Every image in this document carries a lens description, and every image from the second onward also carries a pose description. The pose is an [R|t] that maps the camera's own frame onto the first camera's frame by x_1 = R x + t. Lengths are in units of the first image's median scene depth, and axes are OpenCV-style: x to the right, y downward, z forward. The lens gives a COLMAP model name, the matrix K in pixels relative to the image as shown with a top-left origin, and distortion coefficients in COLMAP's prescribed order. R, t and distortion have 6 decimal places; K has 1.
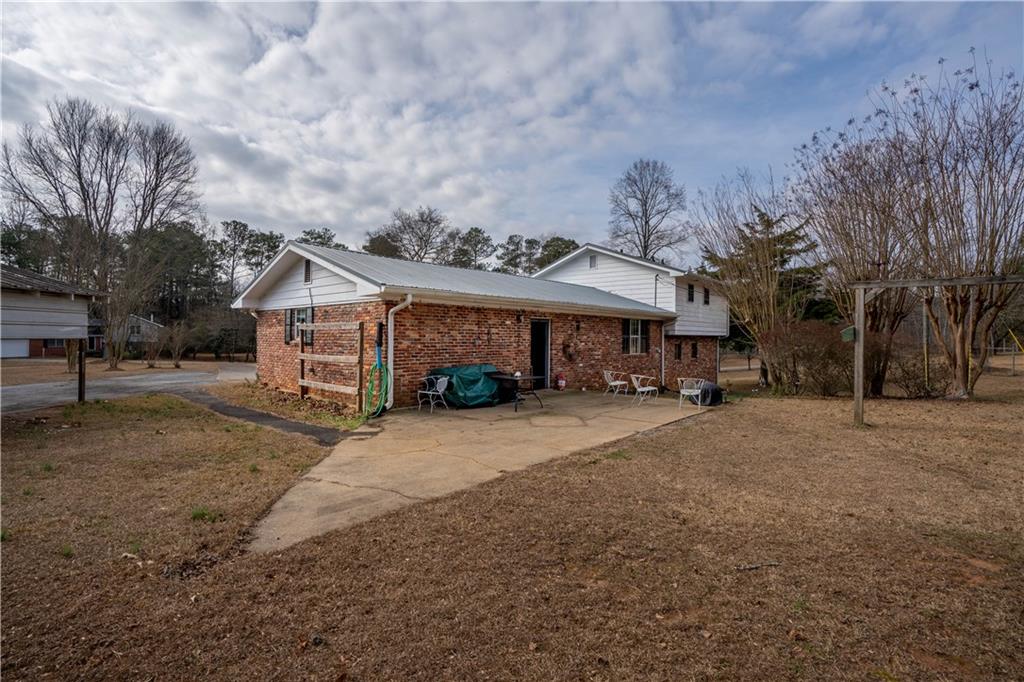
lens RADIAL K [[477.5, 0, 511.7], [0, 477.5, 330.4], [0, 0, 1]] dist [0.000439, 0.000124]
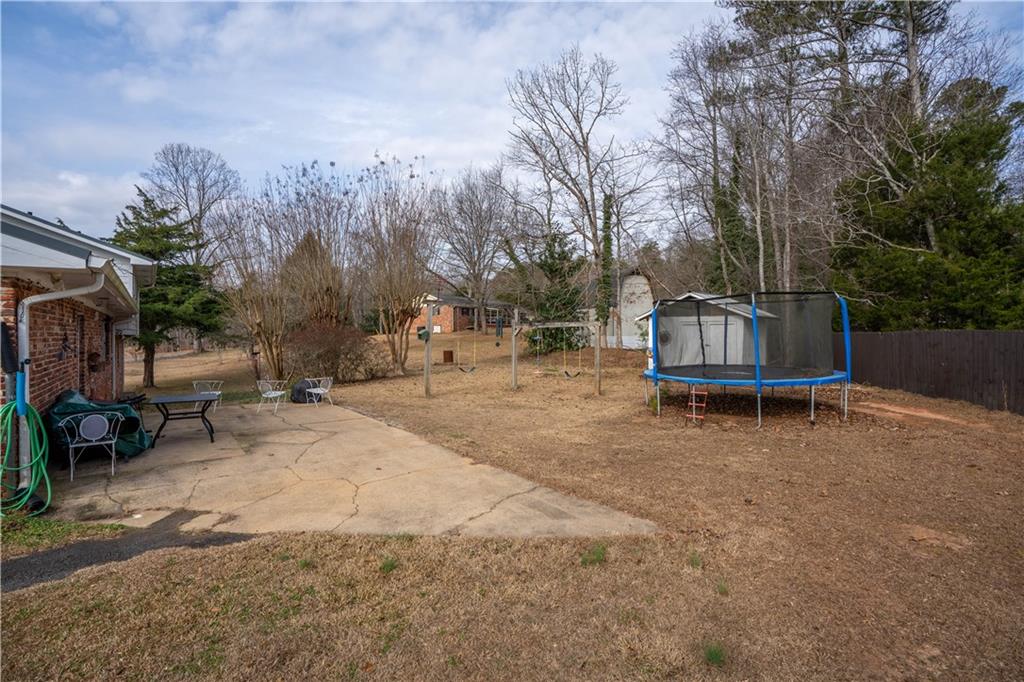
lens RADIAL K [[471.0, 0, 508.8], [0, 471.0, 329.6], [0, 0, 1]] dist [-0.002927, 0.000248]
pose [[0.216517, -0.012238, 0.976202, -0.390461], [0.001925, 0.999925, 0.012108, -0.010500], [-0.976277, -0.000743, 0.216525, 0.249027]]
